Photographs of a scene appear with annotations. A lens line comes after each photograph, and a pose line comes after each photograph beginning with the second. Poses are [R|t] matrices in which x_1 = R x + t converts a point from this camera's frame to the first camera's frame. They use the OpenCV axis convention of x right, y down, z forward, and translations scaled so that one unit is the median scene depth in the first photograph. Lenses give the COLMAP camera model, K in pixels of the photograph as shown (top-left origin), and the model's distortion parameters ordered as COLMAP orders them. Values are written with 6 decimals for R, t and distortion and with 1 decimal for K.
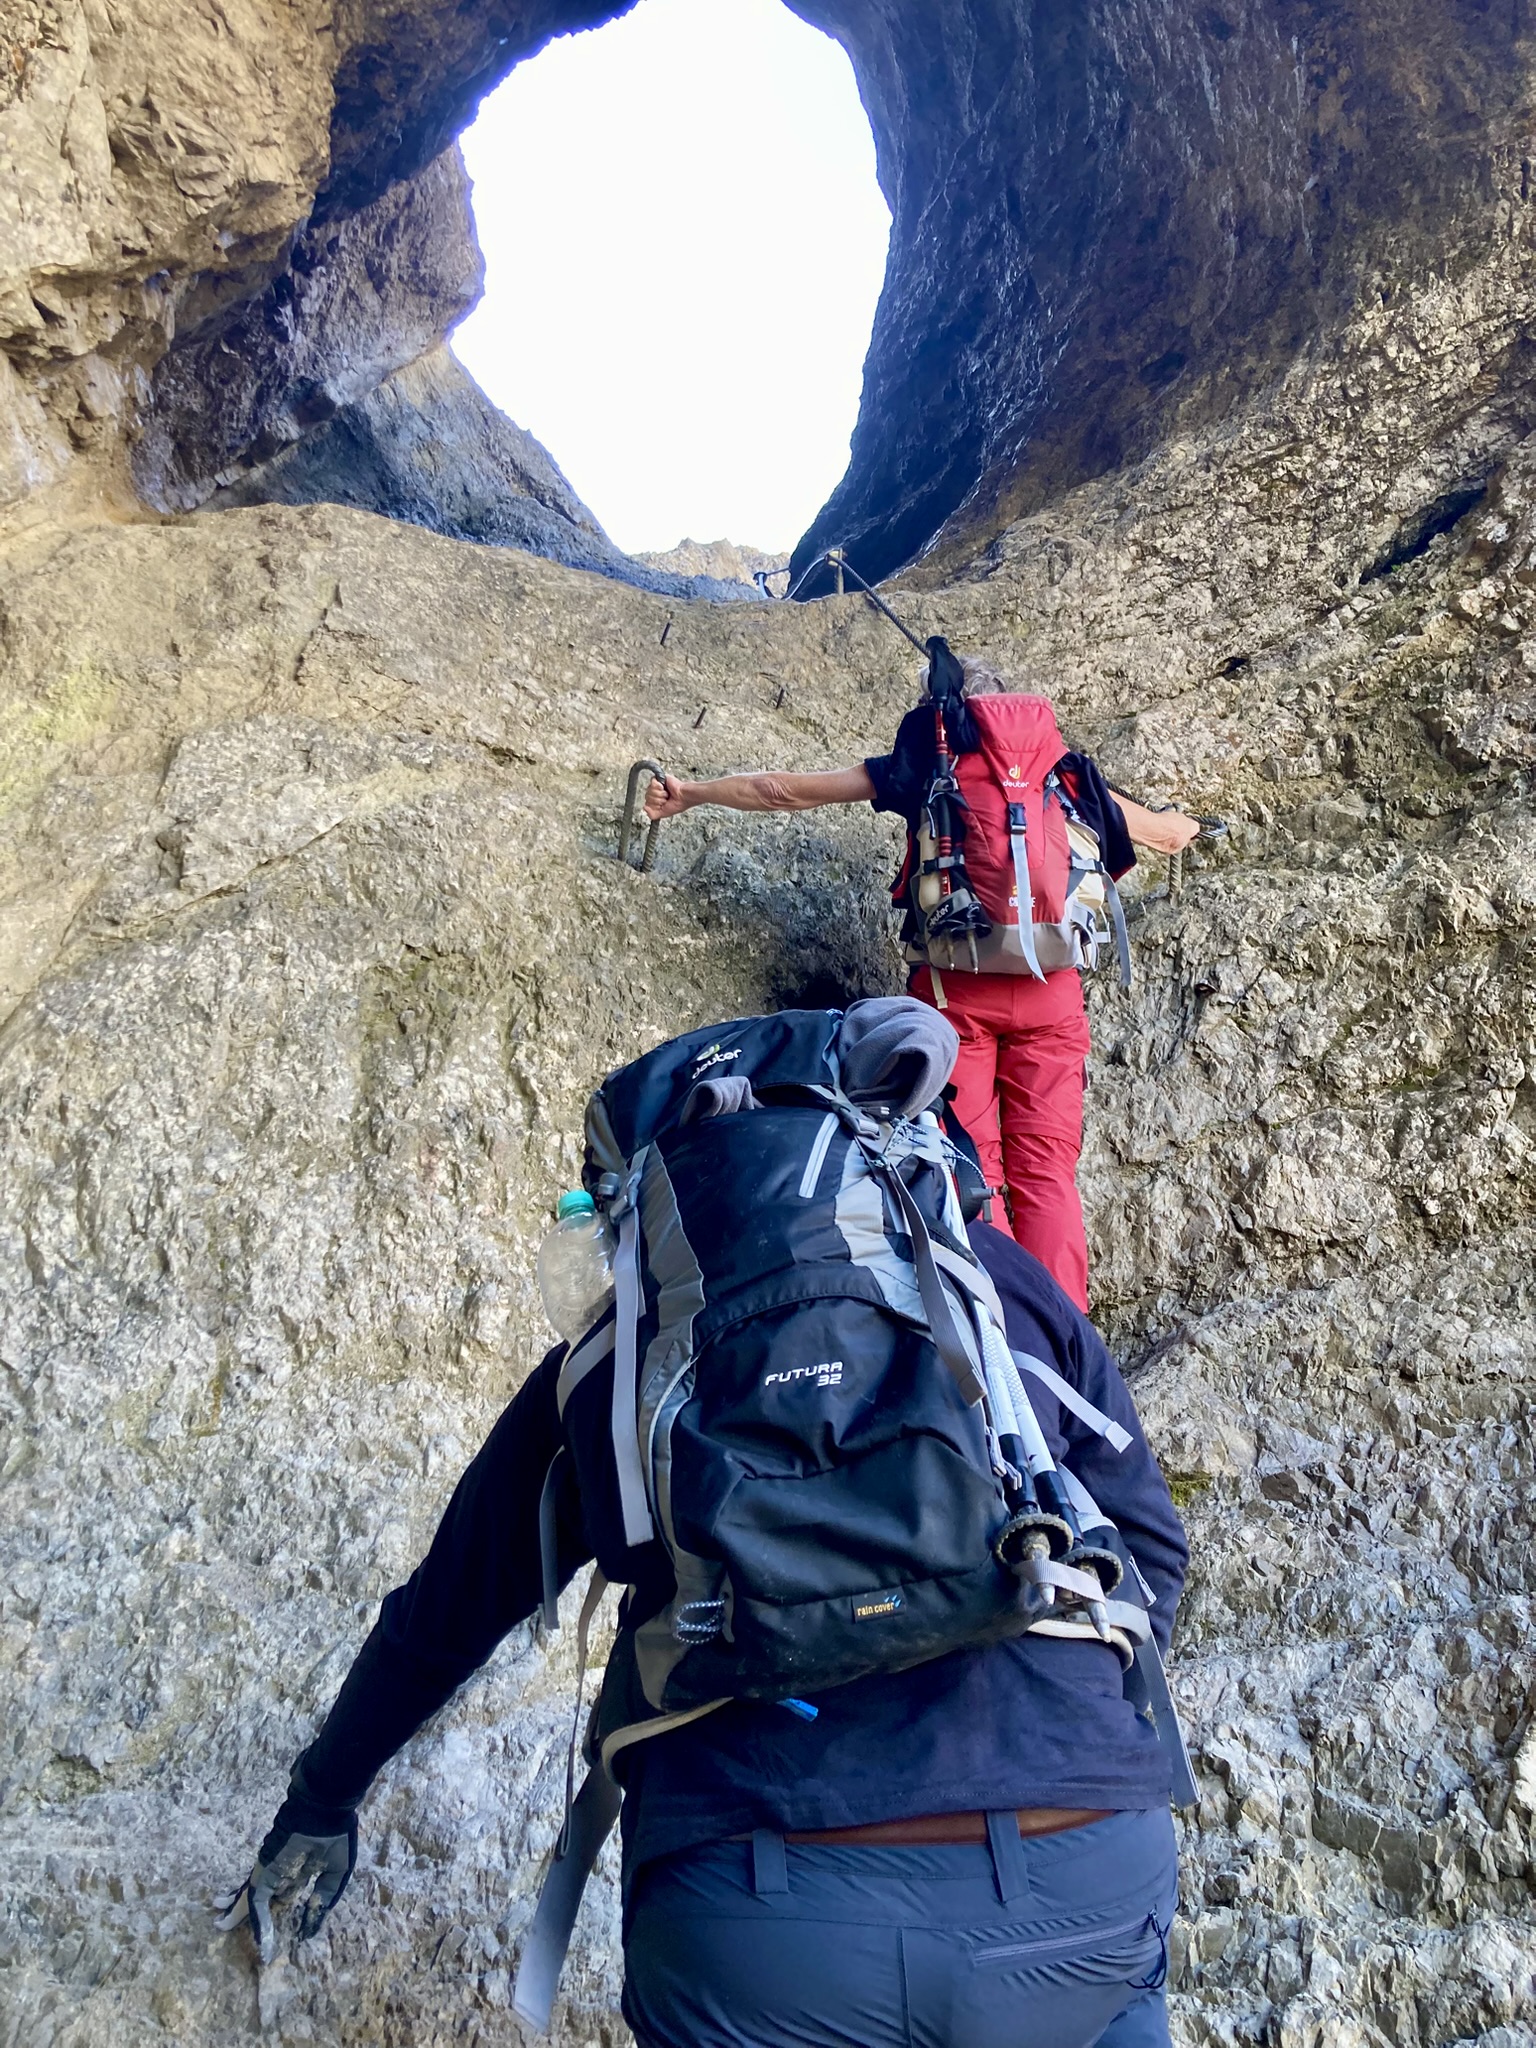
lens RADIAL K [[1703.8, 0, 755.1], [0, 1703.8, 1015.0], [0, 0, 1]] dist [0.029339, -0.023102]
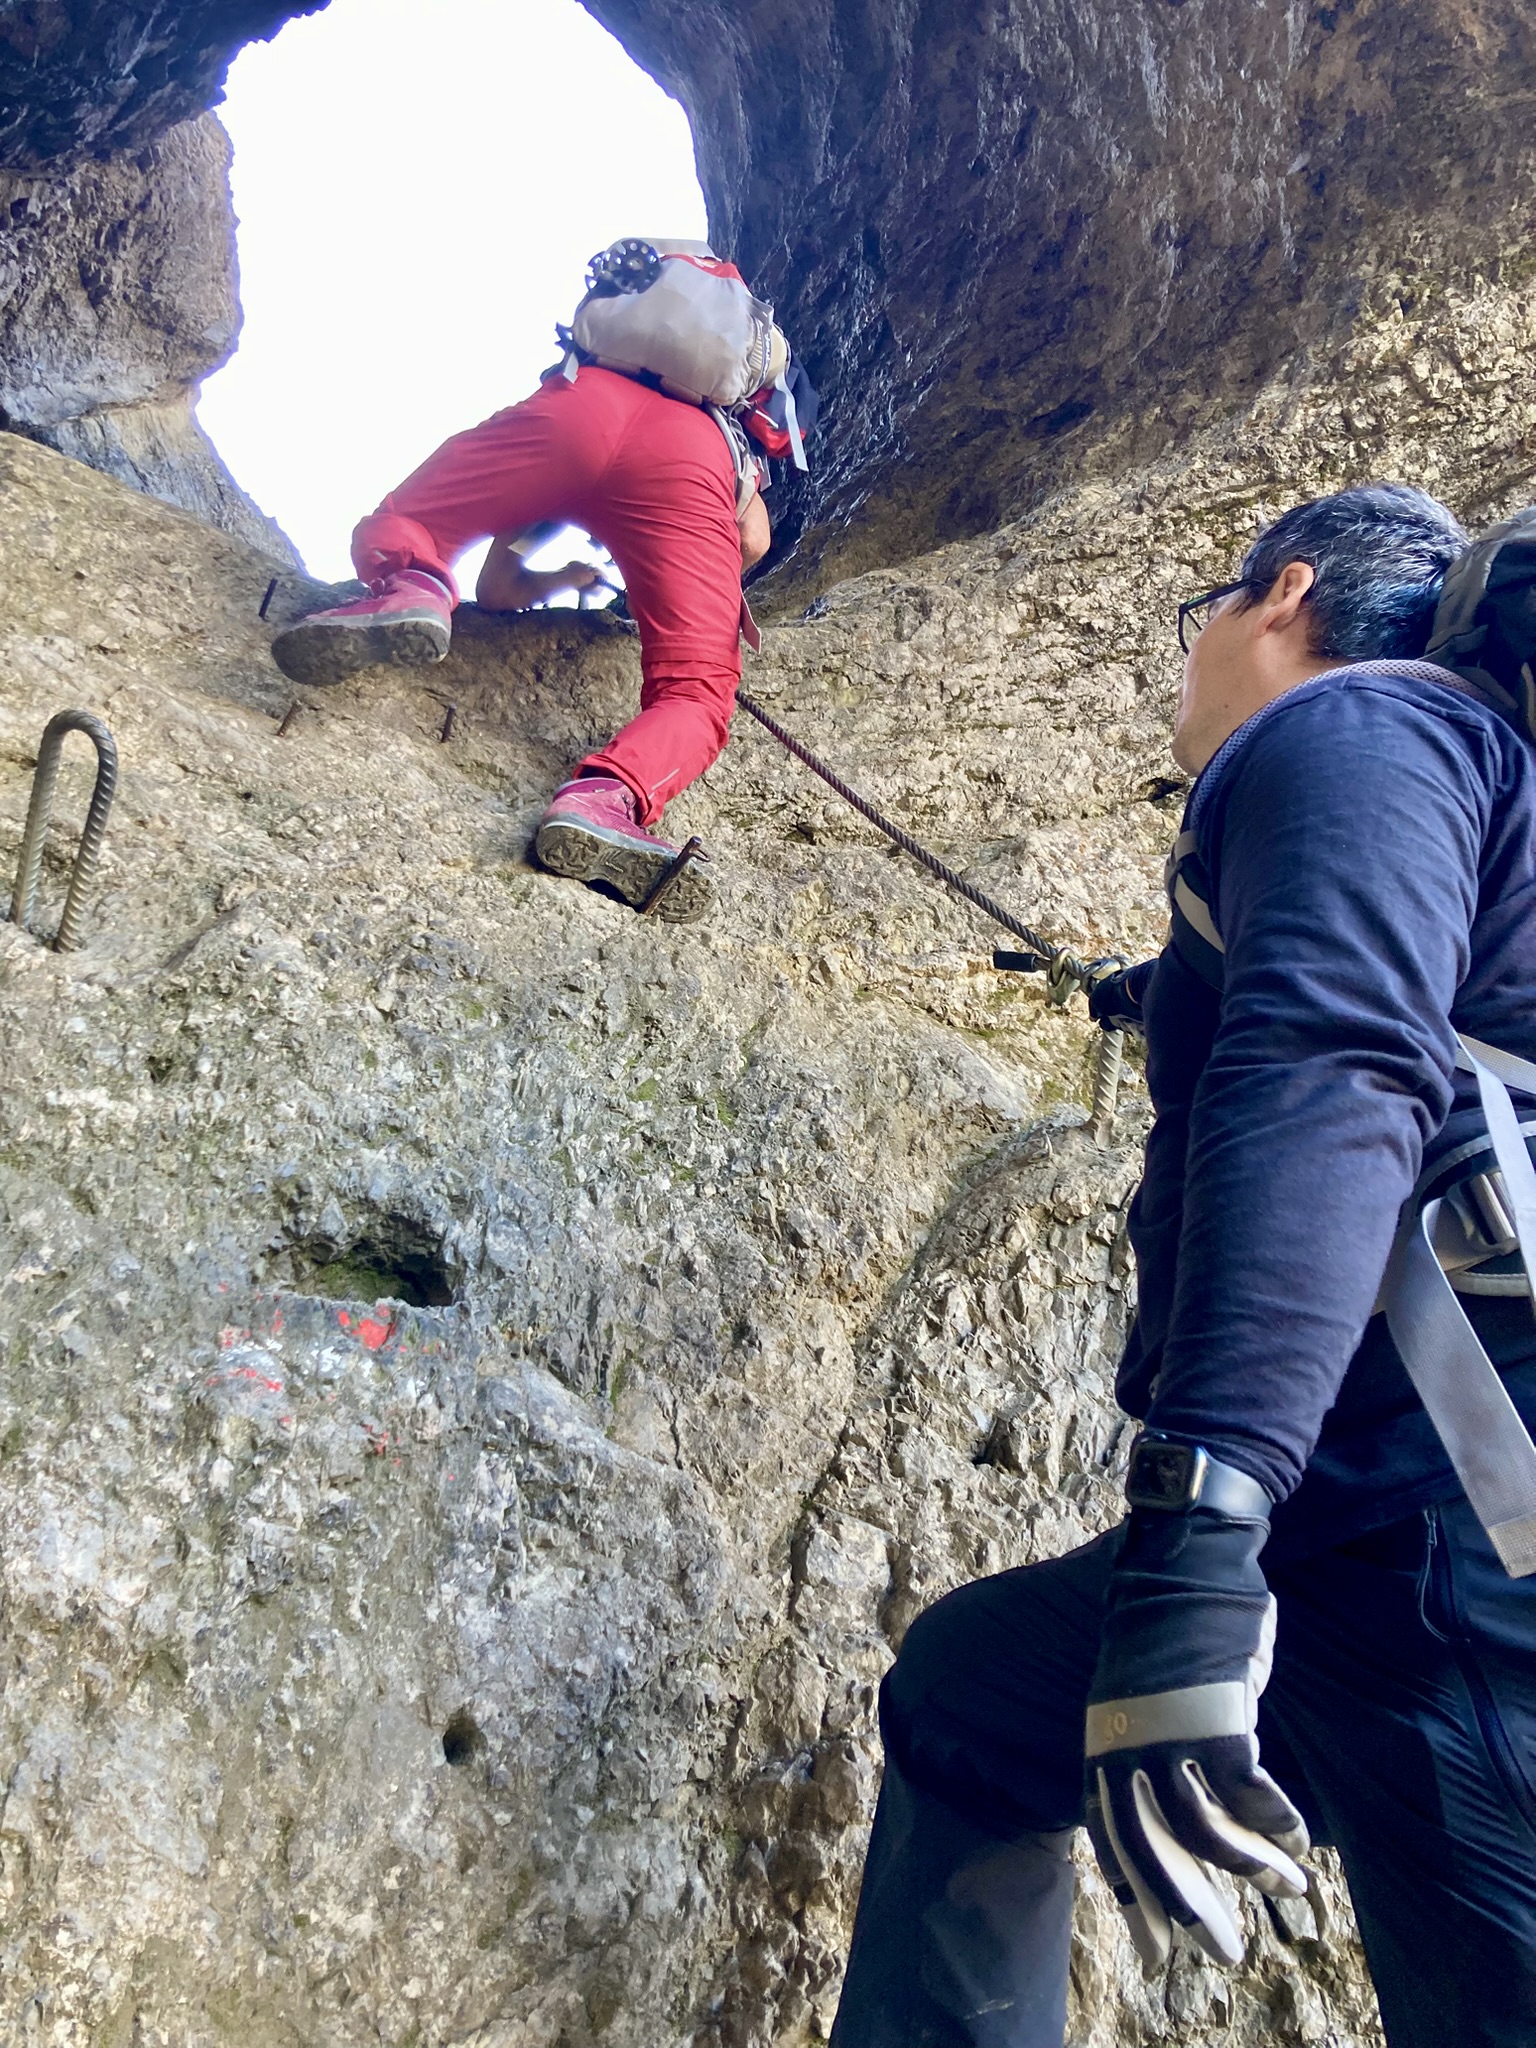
lens RADIAL K [[1703.8, 0, 753.9], [0, 1703.8, 1006.1], [0, 0, 1]] dist [0.029339, -0.023102]
pose [[0.983931, 0.119711, 0.132476, 0.049805], [-0.101278, 0.985229, -0.138078, -0.017649], [-0.147048, 0.122443, 0.981522, 0.390558]]
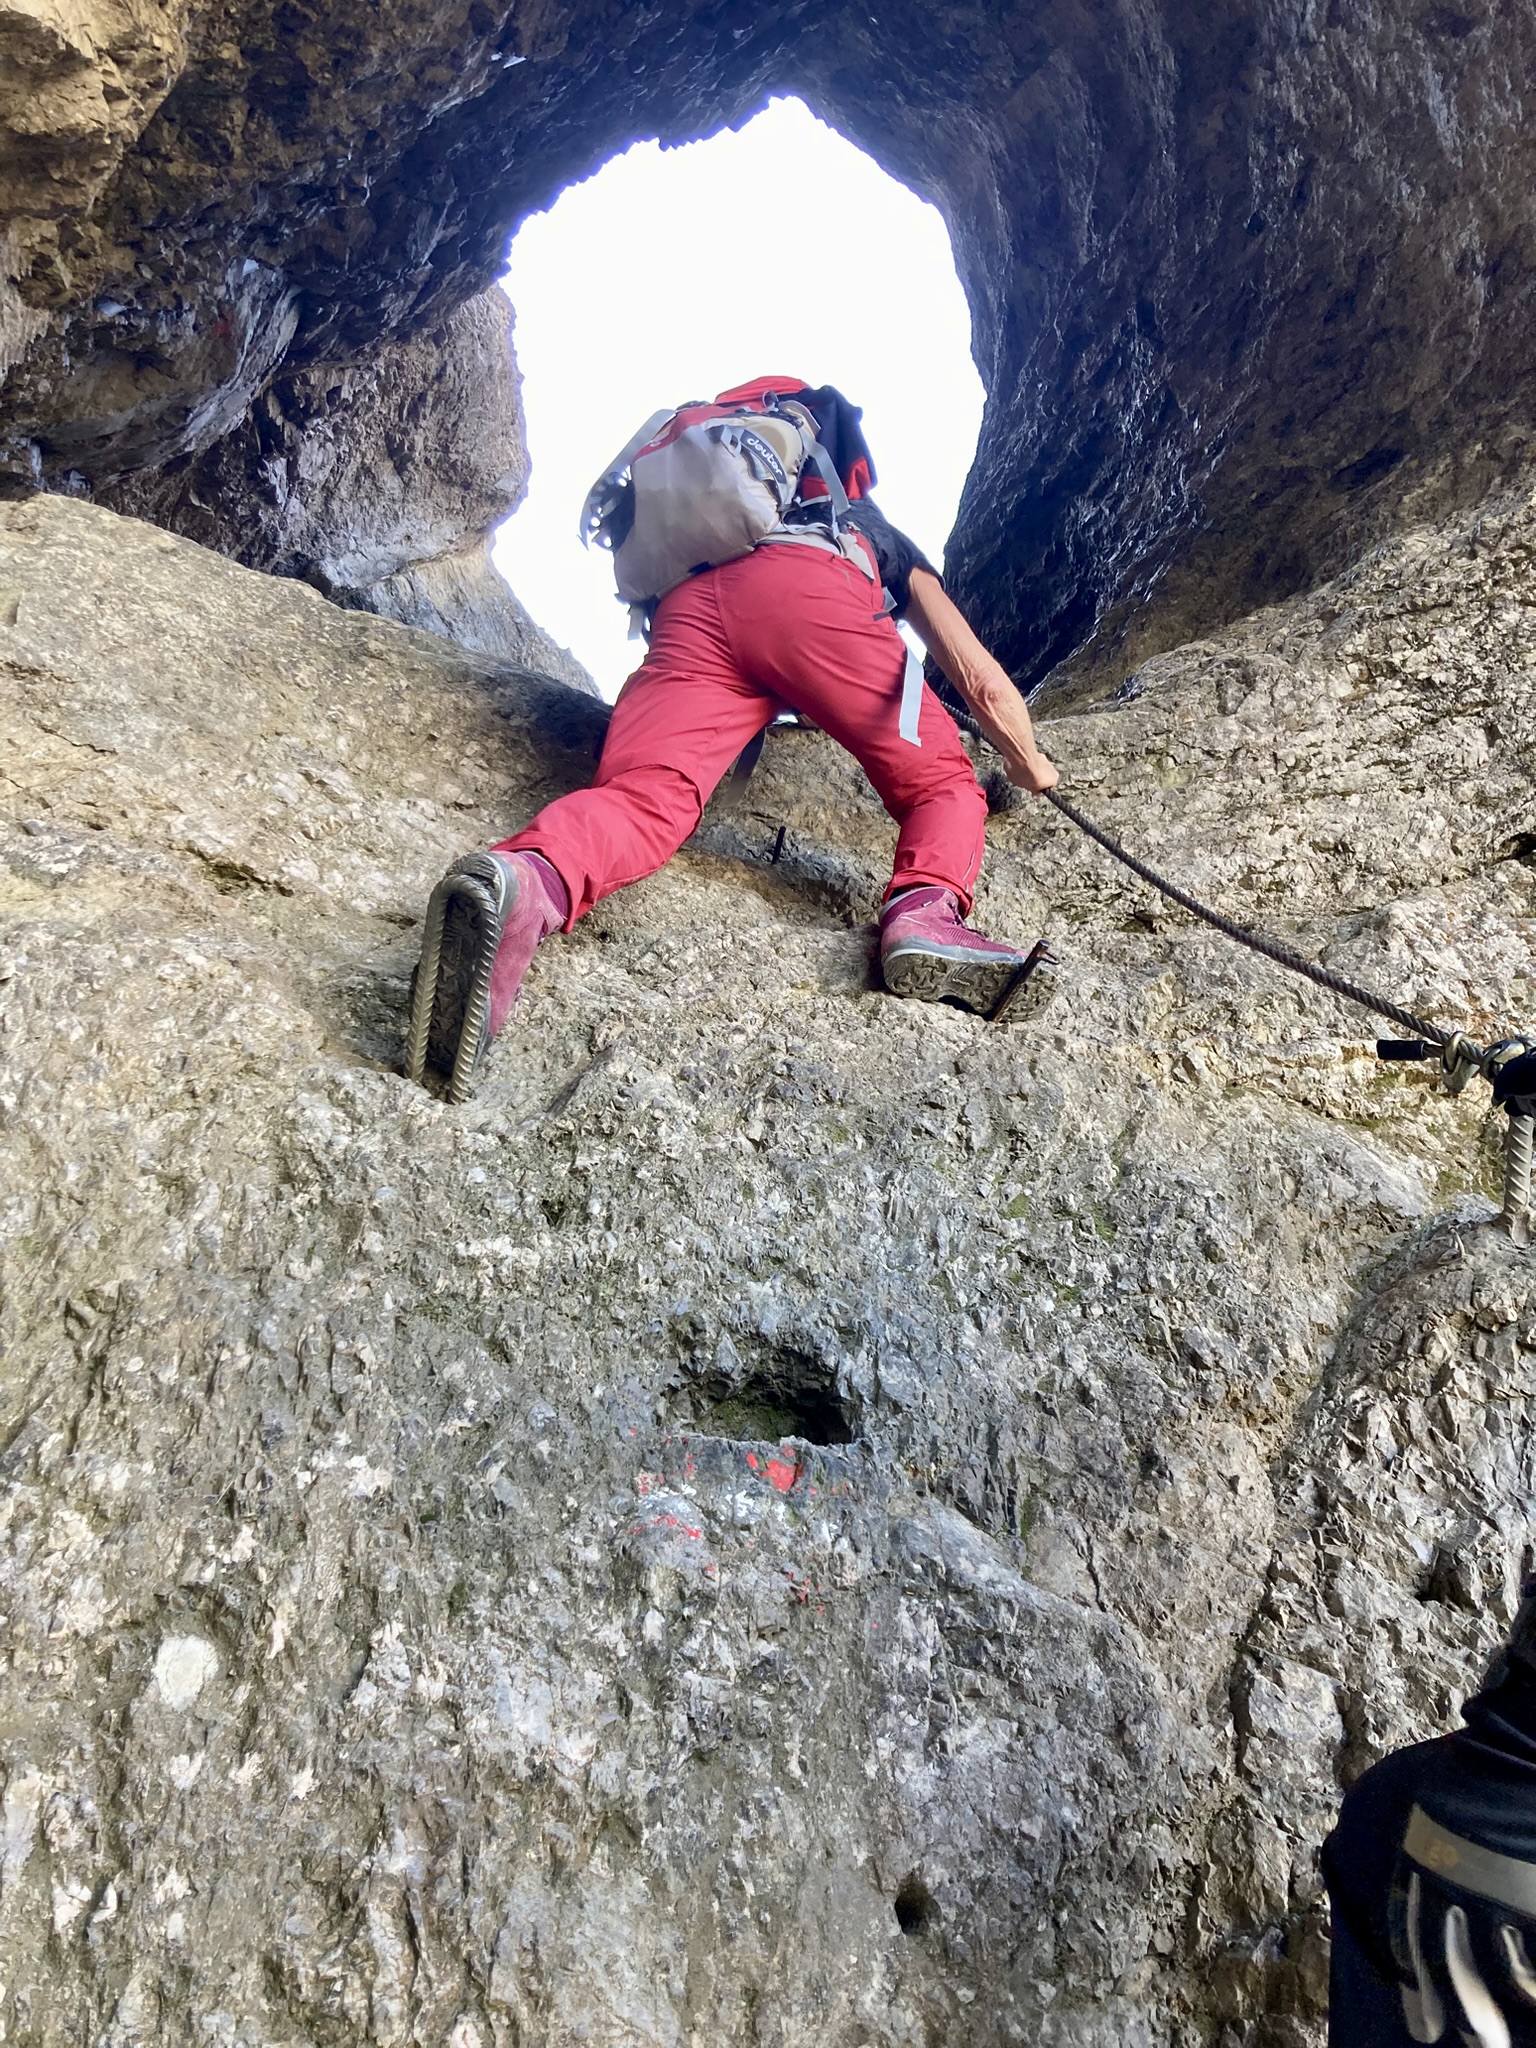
lens RADIAL K [[1703.8, 0, 737.7], [0, 1703.8, 1003.5], [0, 0, 1]] dist [0.029339, -0.023102]
pose [[0.997038, 0.057221, -0.051392, 0.032762], [-0.065292, 0.982866, -0.172369, -0.025120], [0.040649, 0.175214, 0.983691, 0.393284]]
